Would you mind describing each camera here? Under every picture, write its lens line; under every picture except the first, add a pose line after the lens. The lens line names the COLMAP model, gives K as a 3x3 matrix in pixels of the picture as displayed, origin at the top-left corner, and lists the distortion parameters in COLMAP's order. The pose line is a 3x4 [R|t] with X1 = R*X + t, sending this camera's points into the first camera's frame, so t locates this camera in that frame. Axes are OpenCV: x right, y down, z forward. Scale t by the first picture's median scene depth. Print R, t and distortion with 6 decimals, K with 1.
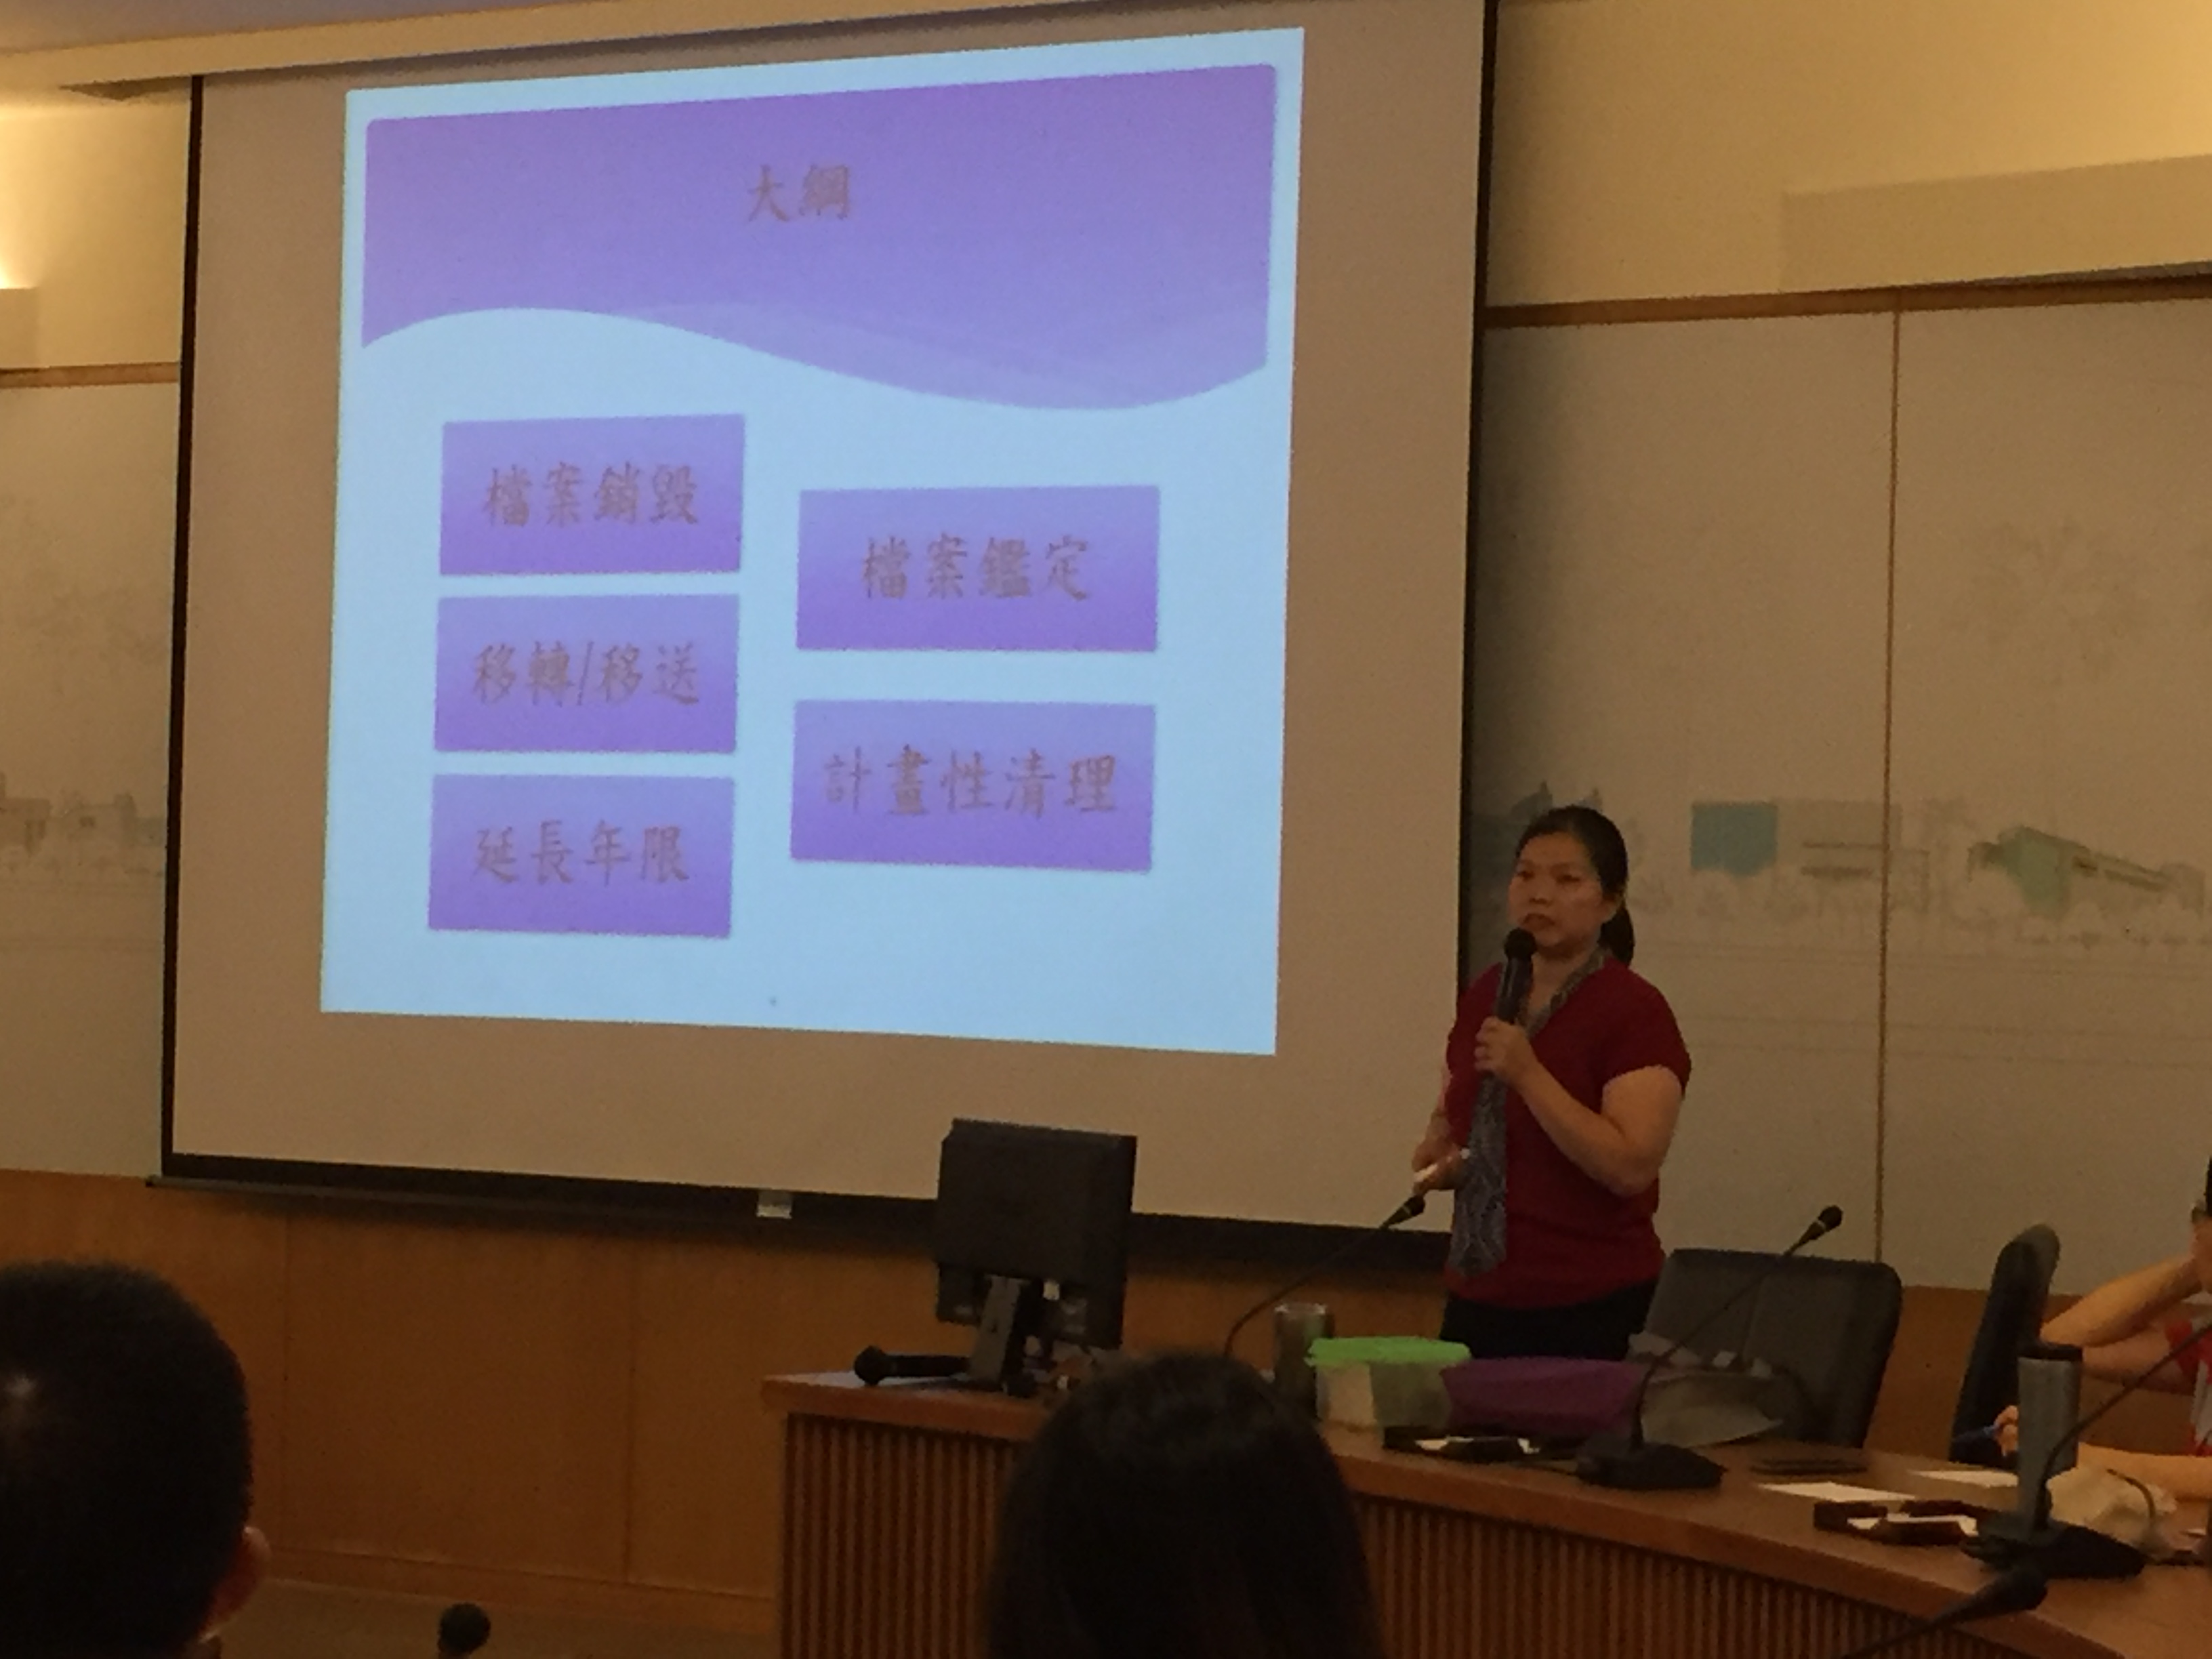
lens RADIAL K [[5290.3, 0, 1106.0], [0, 5290.3, 829.5], [0, 0, 1]] dist [-0.053132, -0.039160]
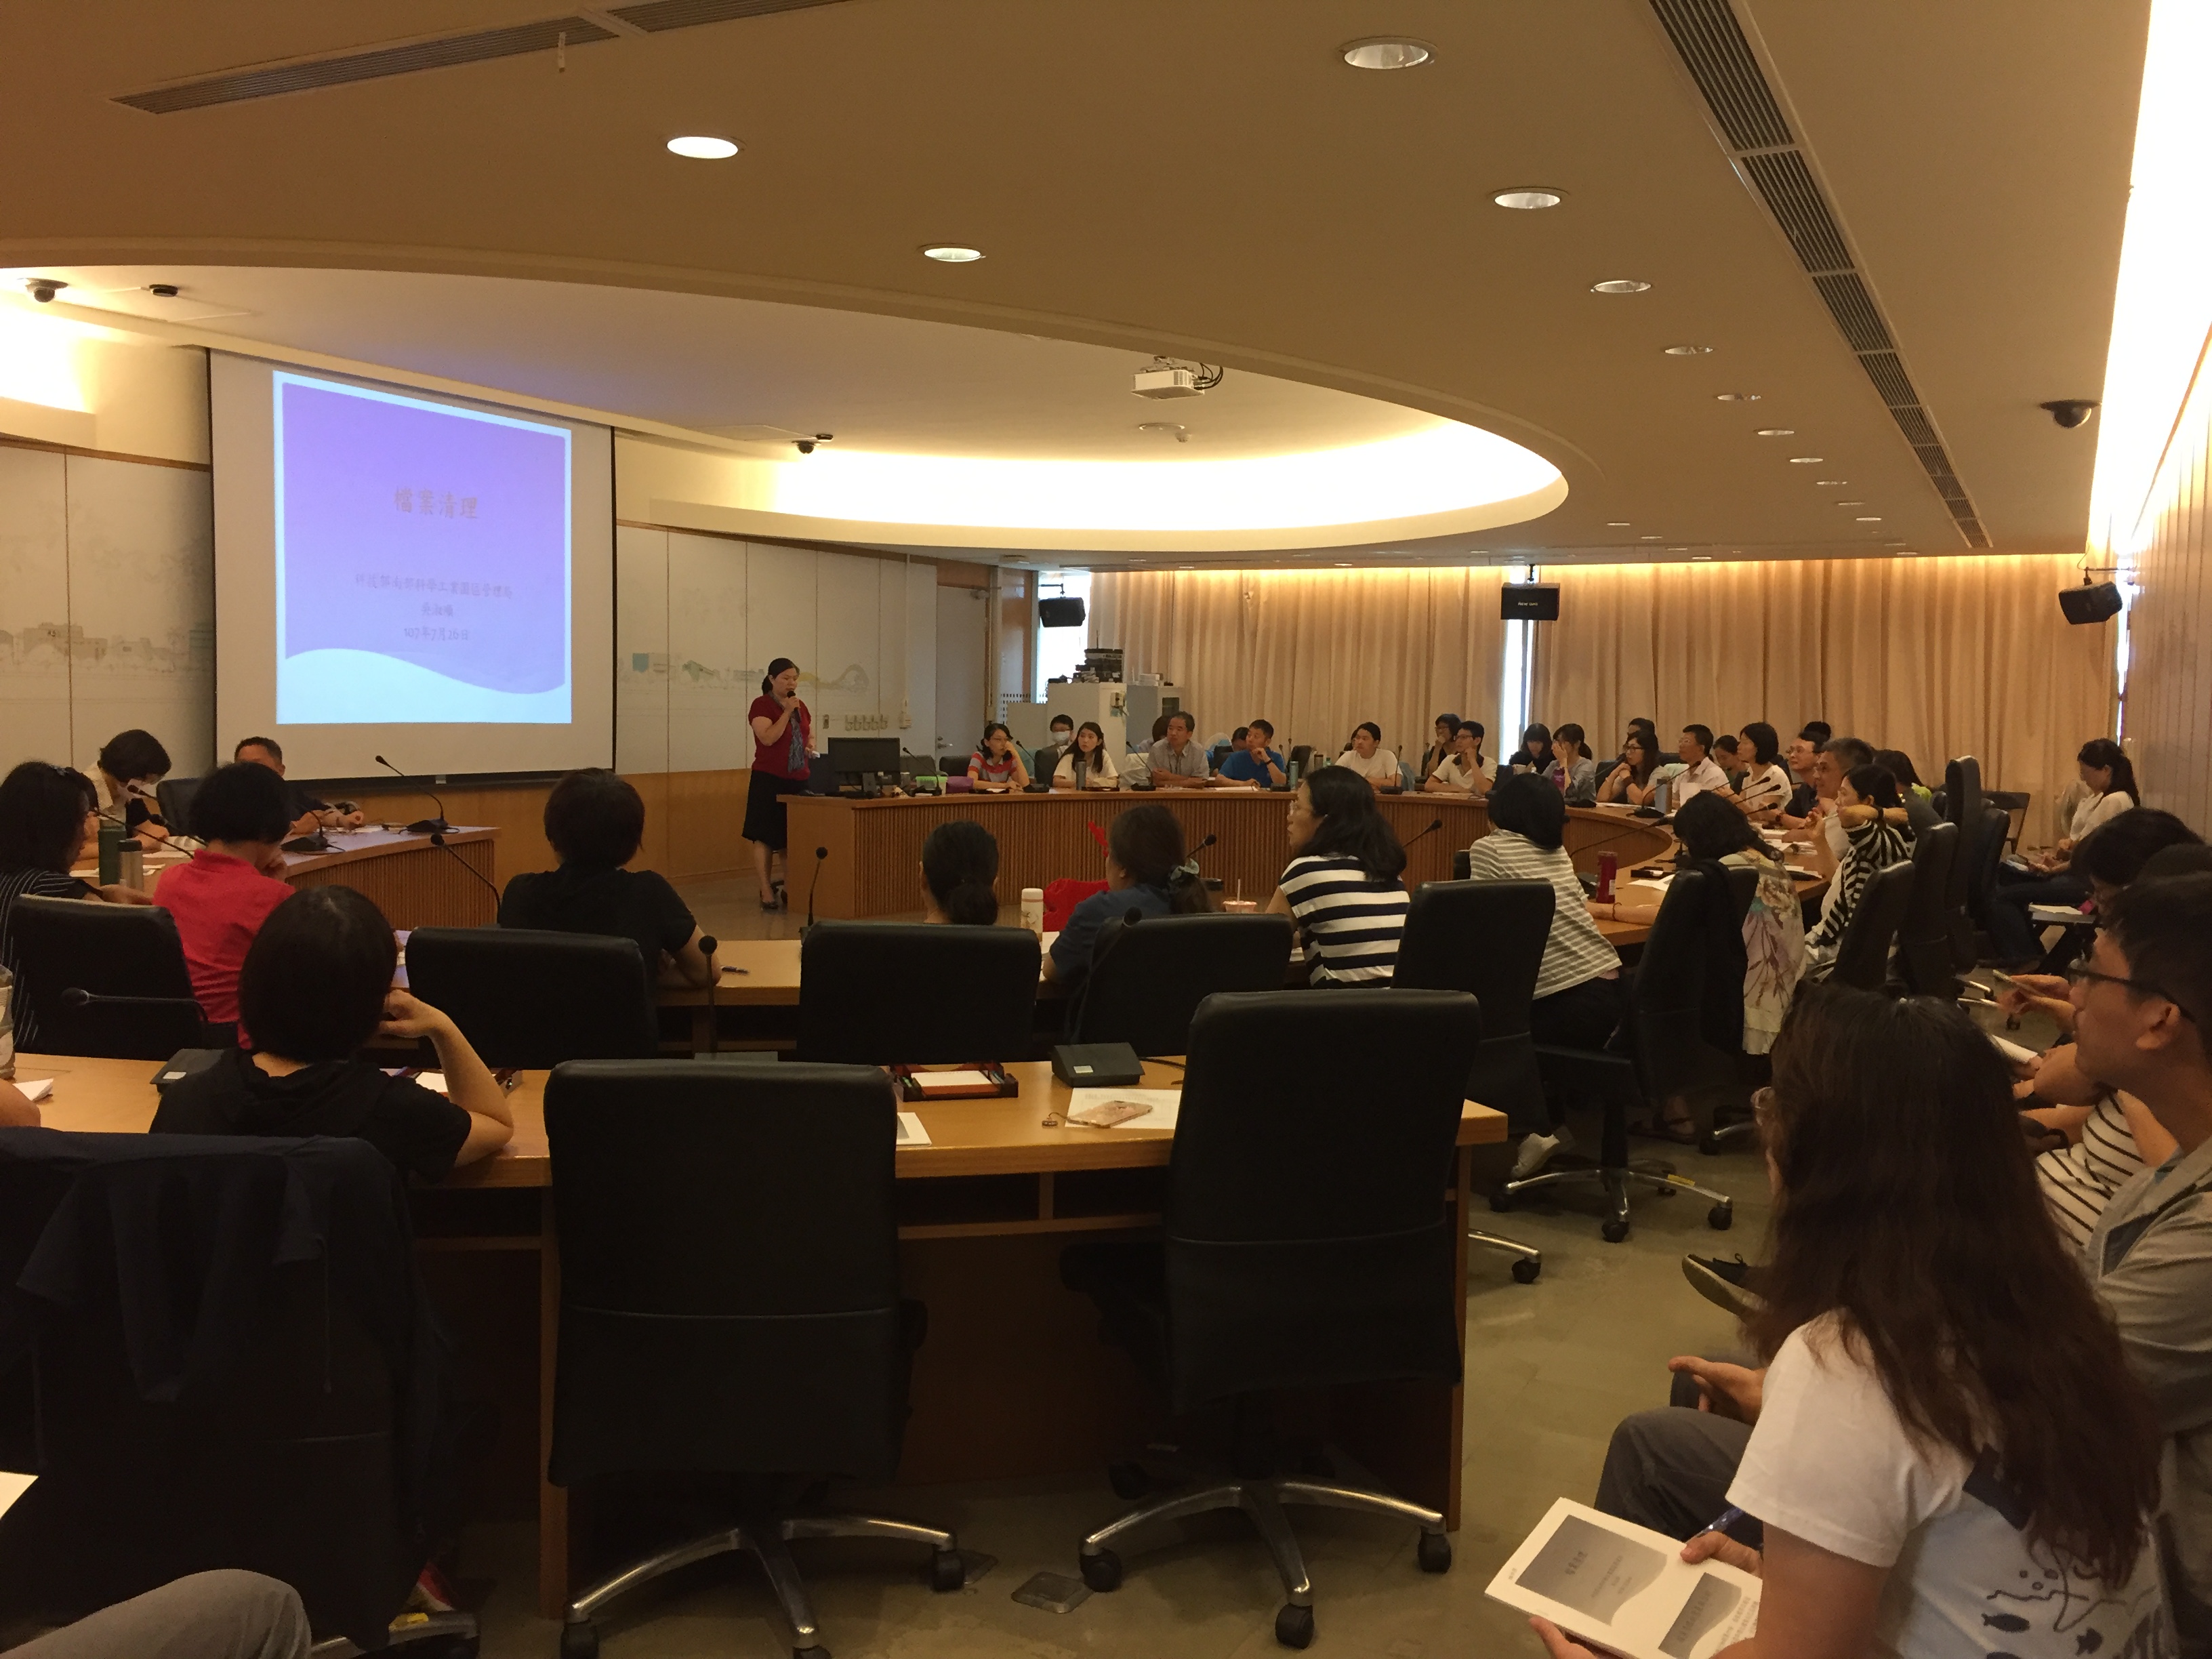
lens RADIAL K [[1862.6, 0, 1106.0], [0, 1862.6, 829.5], [0, 0, 1]] dist [0.000024, -0.002581]
pose [[-0.072441, -0.092533, 0.993071, -1.176912], [-0.024421, 0.995553, 0.090983, -0.008309], [-0.997074, -0.017661, -0.074378, 0.695554]]
